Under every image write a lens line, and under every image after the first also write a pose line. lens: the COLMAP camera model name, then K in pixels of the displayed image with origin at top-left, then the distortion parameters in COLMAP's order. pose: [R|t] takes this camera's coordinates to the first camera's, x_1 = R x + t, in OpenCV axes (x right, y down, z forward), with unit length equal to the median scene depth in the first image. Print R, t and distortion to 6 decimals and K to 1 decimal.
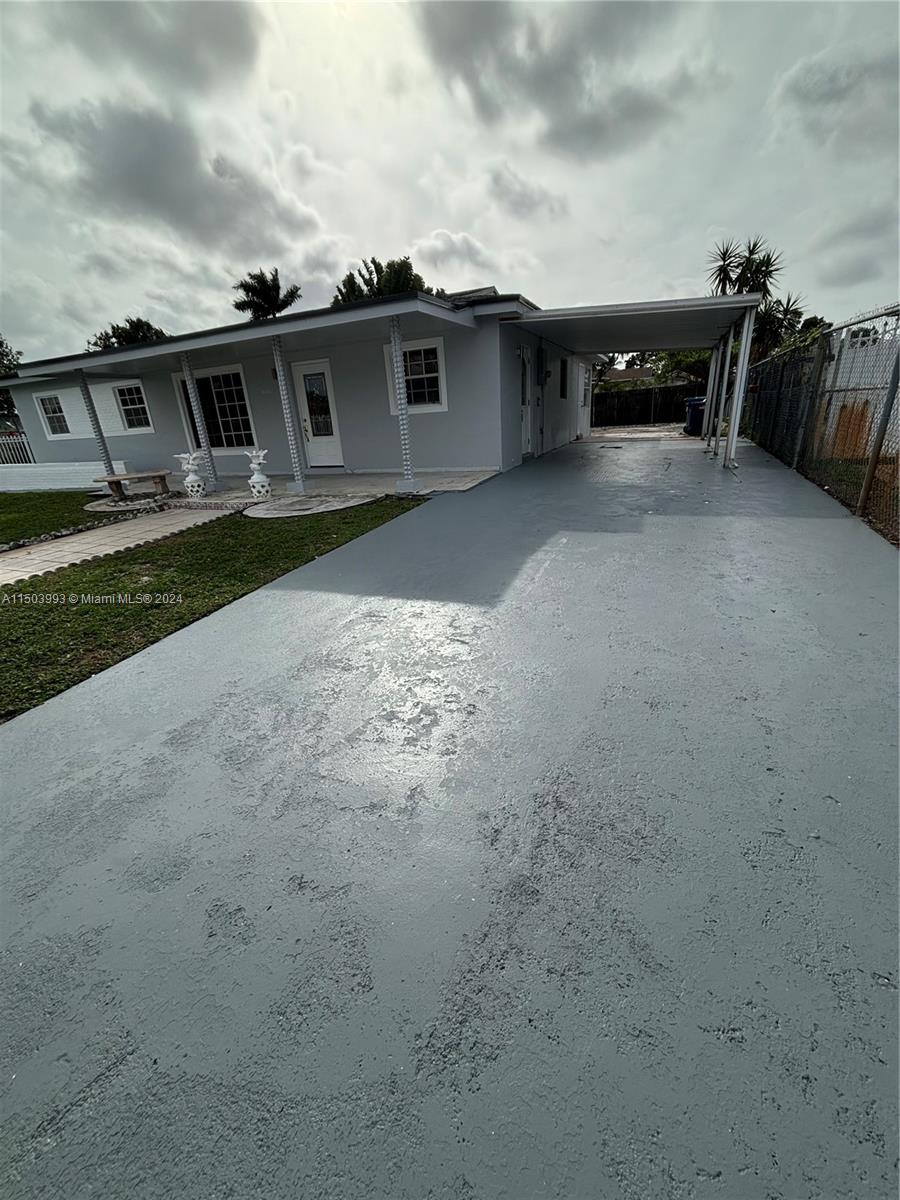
lens RADIAL K [[485.0, 0, 450.0], [0, 485.0, 600.0], [0, 0, 1]] dist [0.001204, 0.000310]
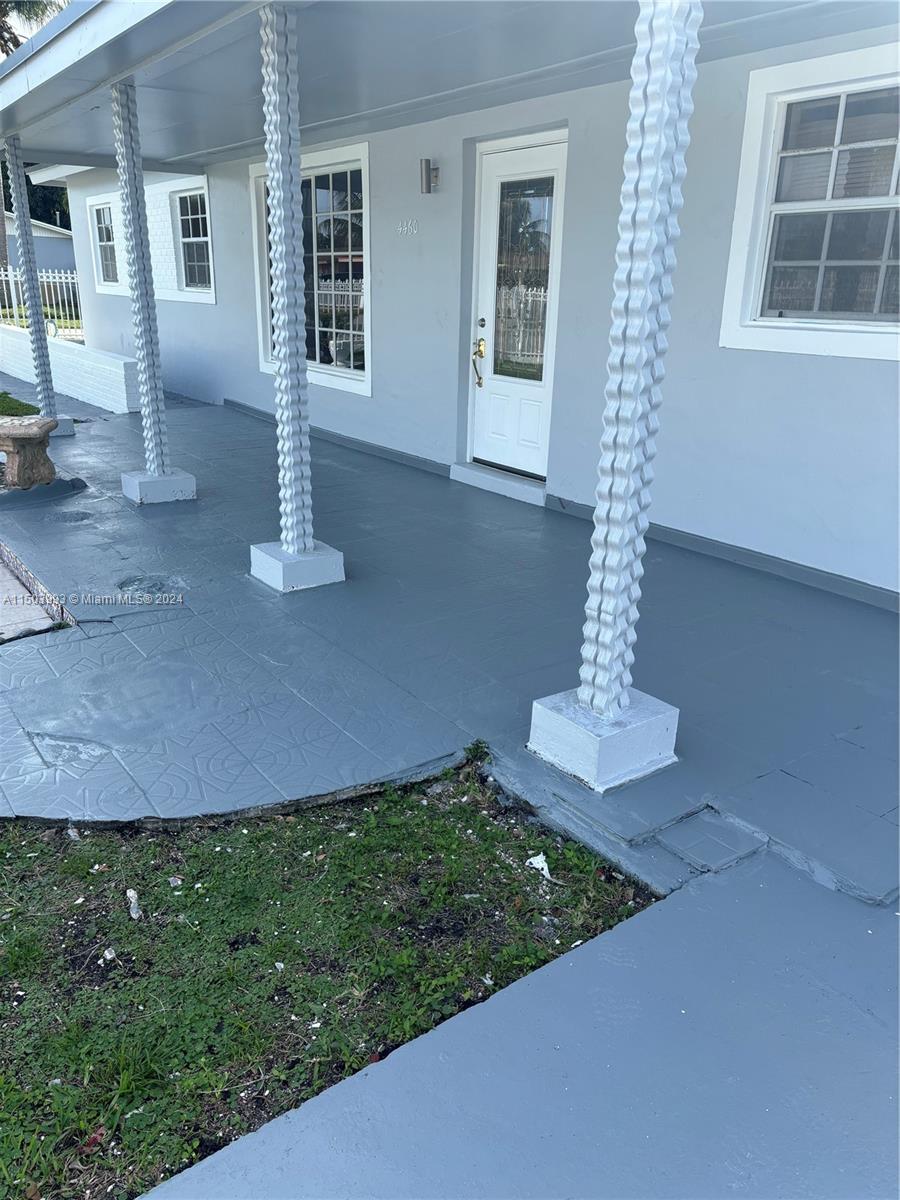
lens RADIAL K [[909.2, 0, 450.0], [0, 909.2, 600.0], [0, 0, 1]] dist [0.062202, -0.000323]
pose [[0.845546, 0.253683, -0.469784, 0.015894], [-0.262947, 0.963660, 0.047108, -0.186974], [0.464662, 0.083696, 0.881524, 0.405714]]
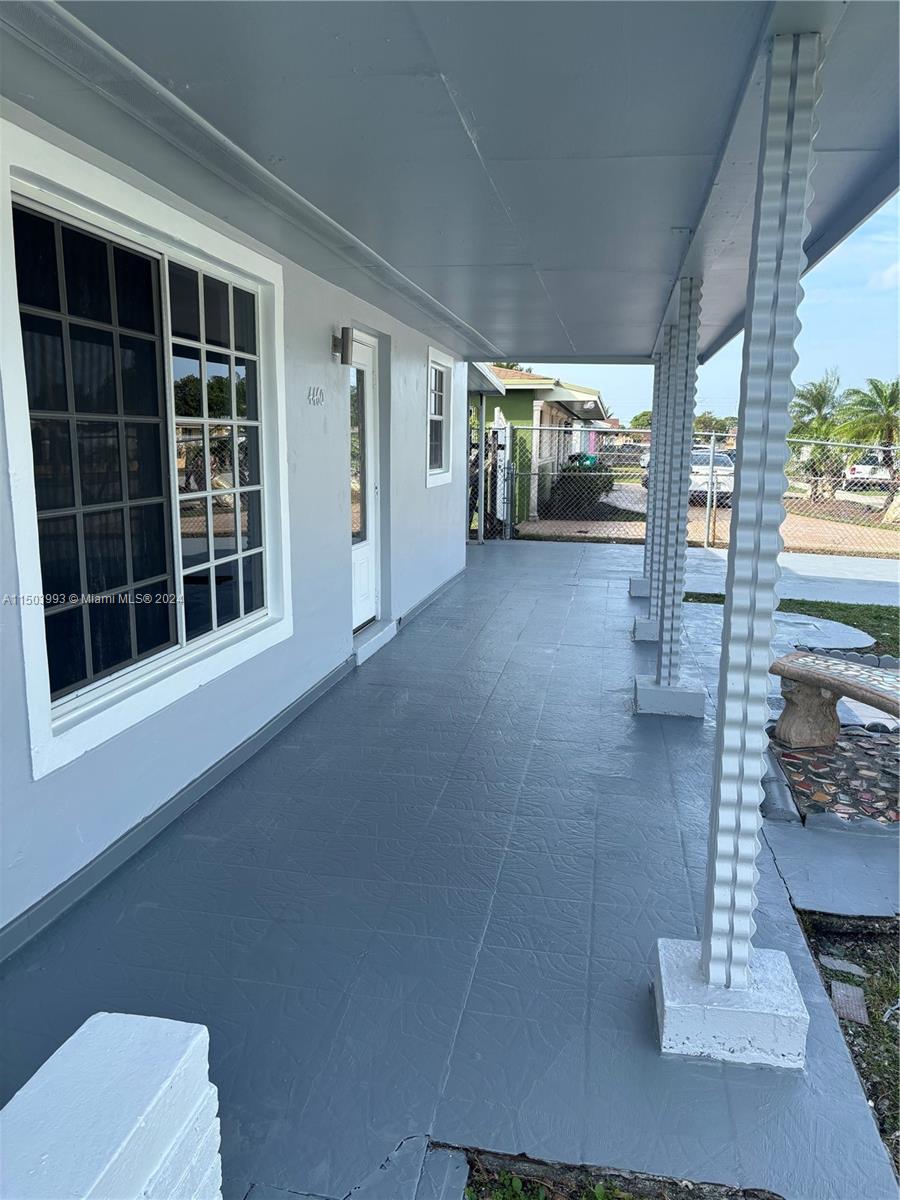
lens RADIAL K [[909.2, 0, 450.0], [0, 909.2, 600.0], [0, 0, 1]] dist [0.062202, -0.000323]
pose [[-0.216136, -0.104366, 0.970769, -0.772234], [0.353278, 0.918543, 0.177407, -0.339157], [-0.910209, 0.381295, -0.161660, 0.919282]]
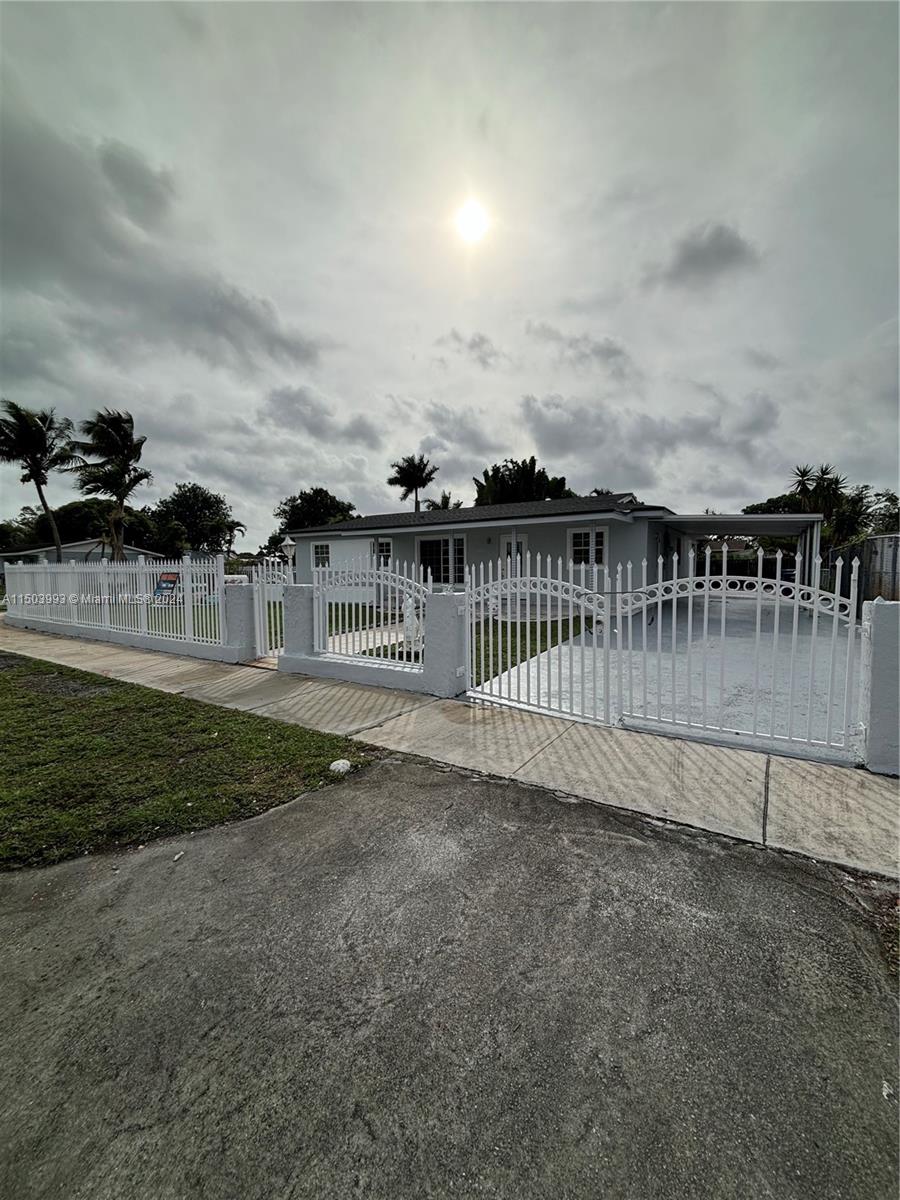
lens RADIAL K [[485.0, 0, 450.0], [0, 485.0, 600.0], [0, 0, 1]] dist [0.001204, 0.000310]
pose [[0.982250, 0.070110, -0.173979, -0.165517], [-0.117704, 0.952560, -0.280668, 0.145412], [0.146047, 0.296164, 0.943905, -0.372530]]
